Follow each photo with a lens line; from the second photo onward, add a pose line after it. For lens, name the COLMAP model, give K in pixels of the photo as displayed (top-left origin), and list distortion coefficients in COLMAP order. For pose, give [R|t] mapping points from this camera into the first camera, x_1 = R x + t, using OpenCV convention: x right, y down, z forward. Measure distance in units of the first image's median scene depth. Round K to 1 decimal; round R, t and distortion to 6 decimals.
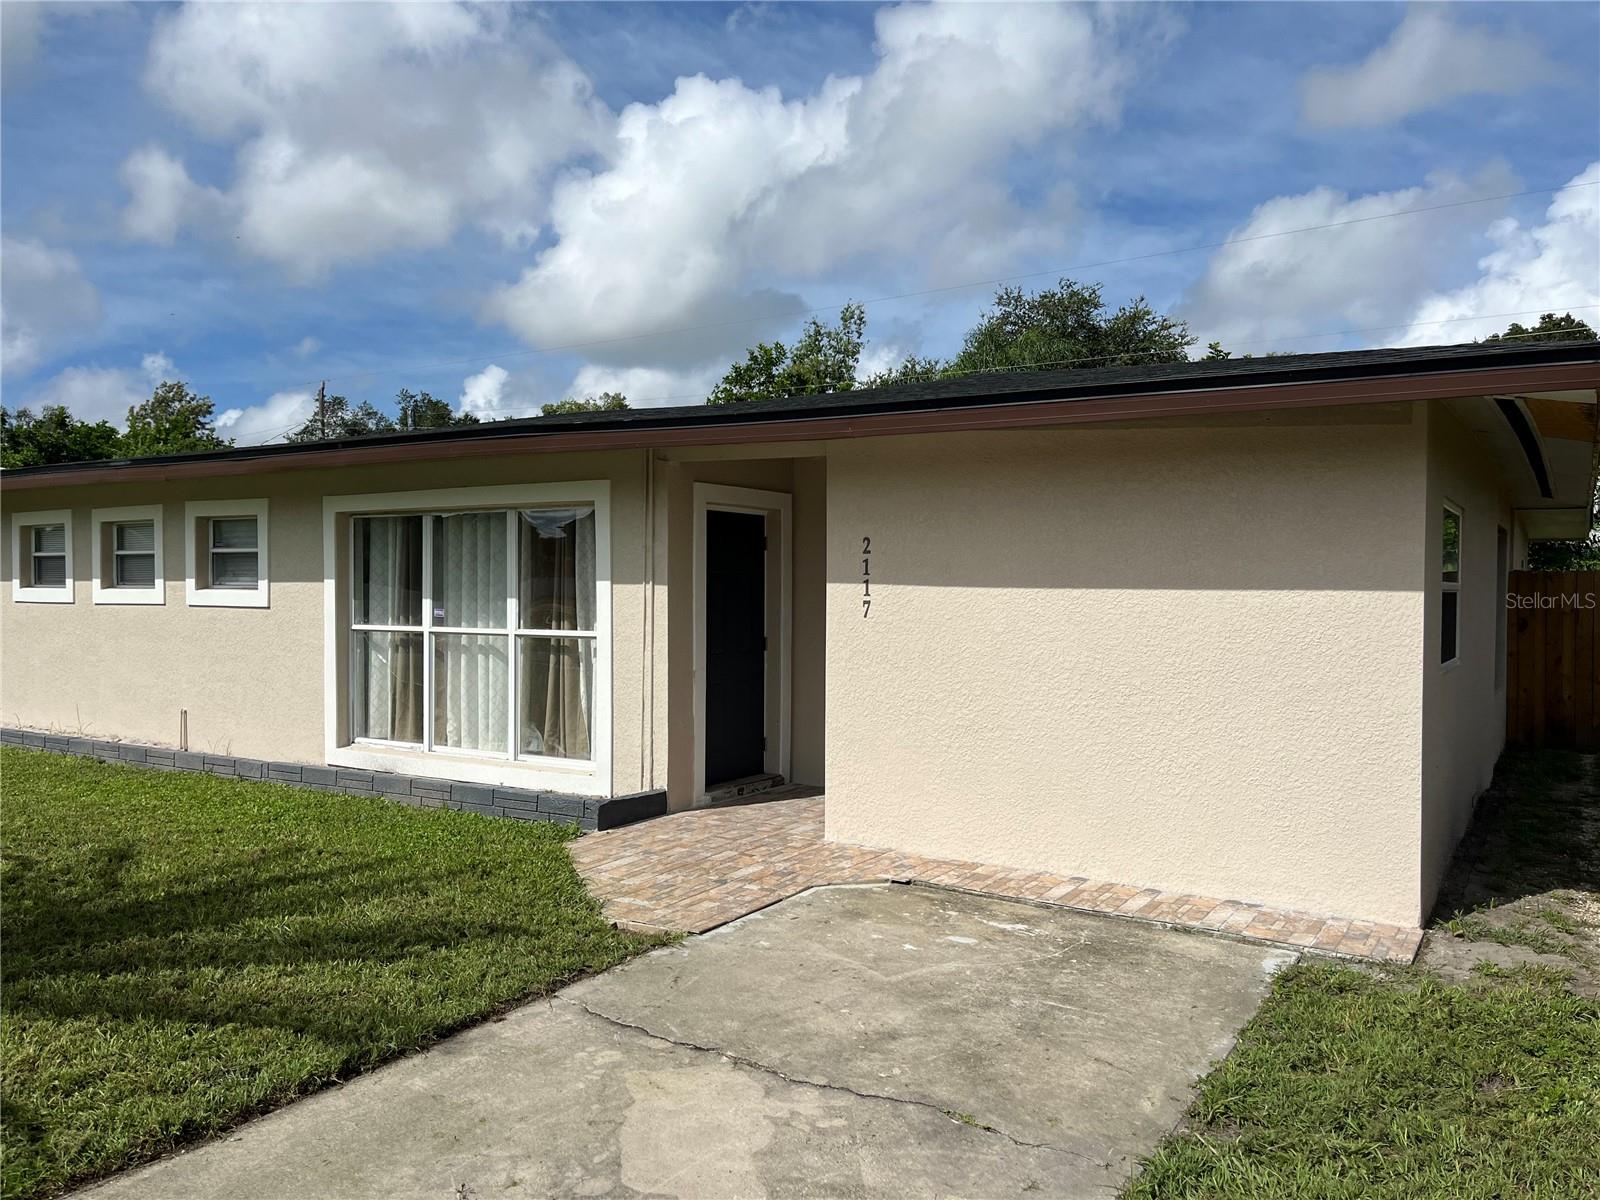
lens RADIAL K [[1222.8, 0, 806.3], [0, 1222.8, 609.7], [0, 0, 1]] dist [0.061507, -0.082647]
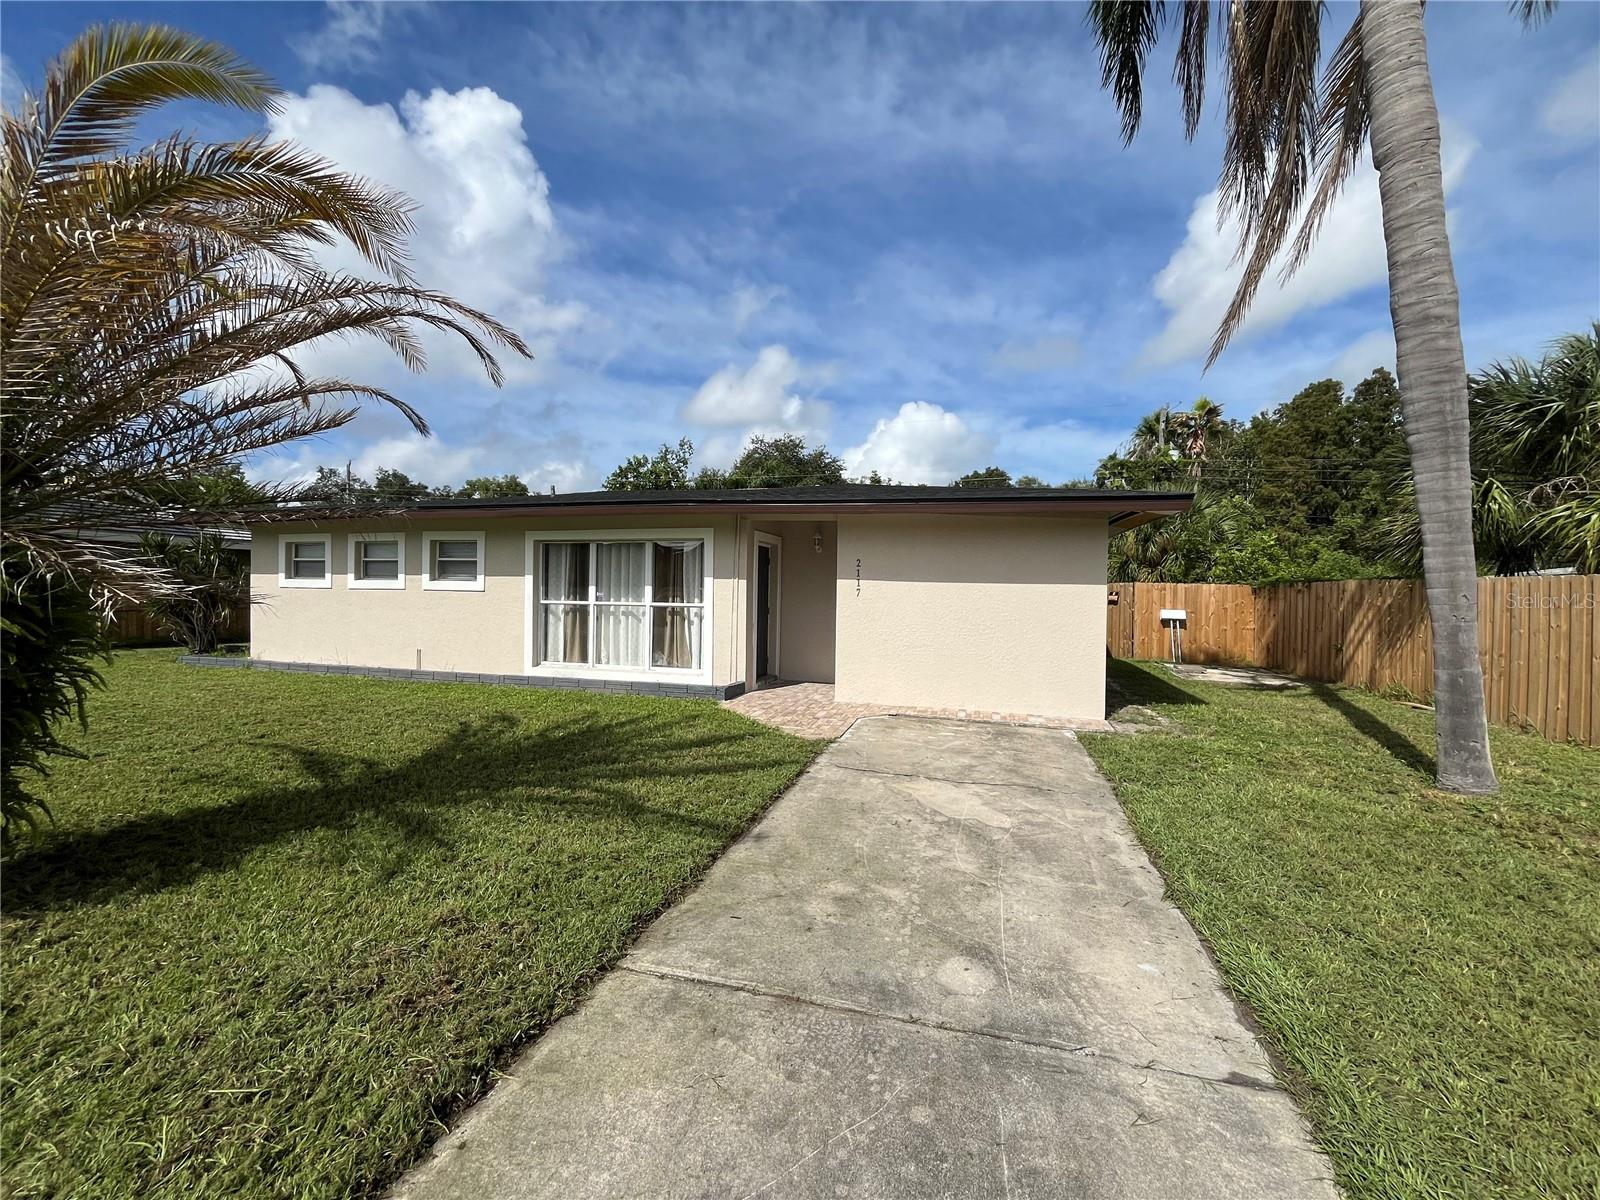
lens RADIAL K [[653.2, 0, 806.2], [0, 653.2, 600.5], [0, 0, 1]] dist [-0.001130, -0.000265]
pose [[0.958374, 0.006338, 0.285445, -0.276934], [-0.005584, 0.999978, -0.003456, 0.014028], [-0.285461, 0.001718, 0.958389, -0.057066]]
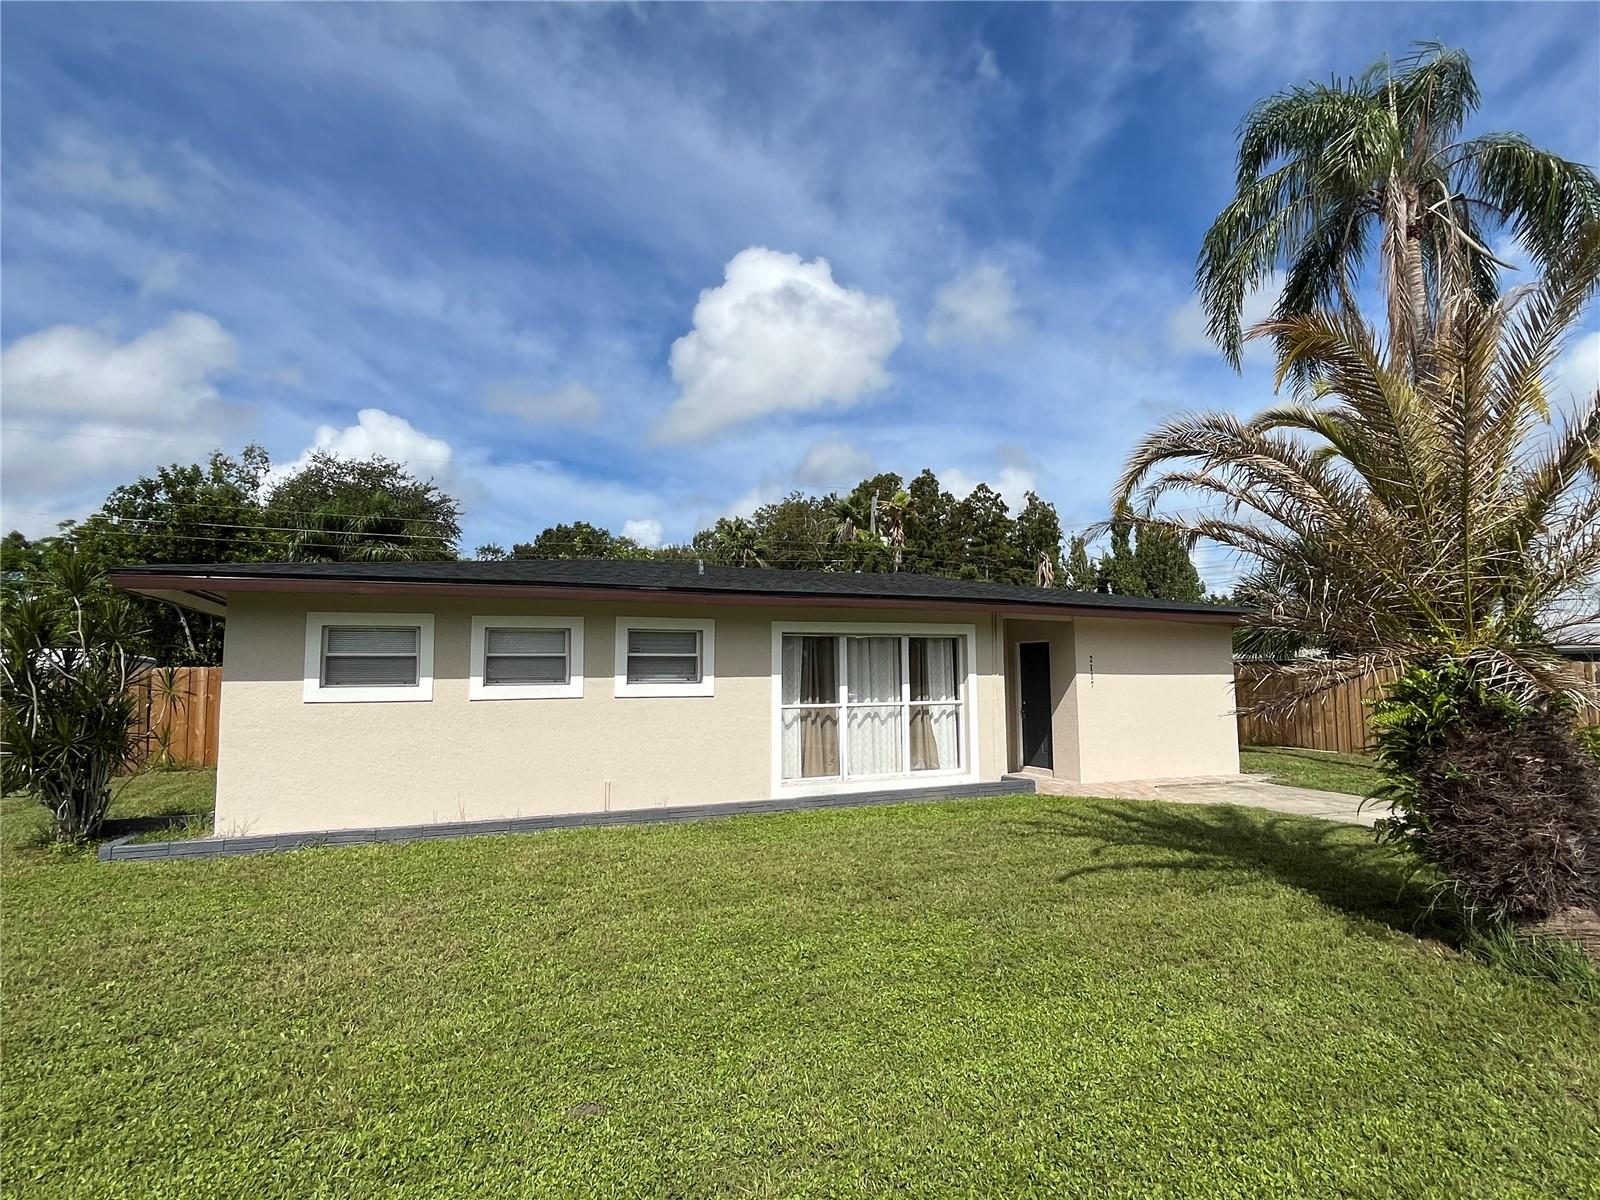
lens RADIAL K [[853.4, 0, 794.8], [0, 853.4, 590.3], [0, 0, 1]] dist [-0.000809, -0.000458]
pose [[0.563849, 0.073686, 0.822584, -1.291958], [0.025788, 0.993955, -0.106714, -0.016300], [-0.825475, 0.081384, 0.558540, 0.396550]]
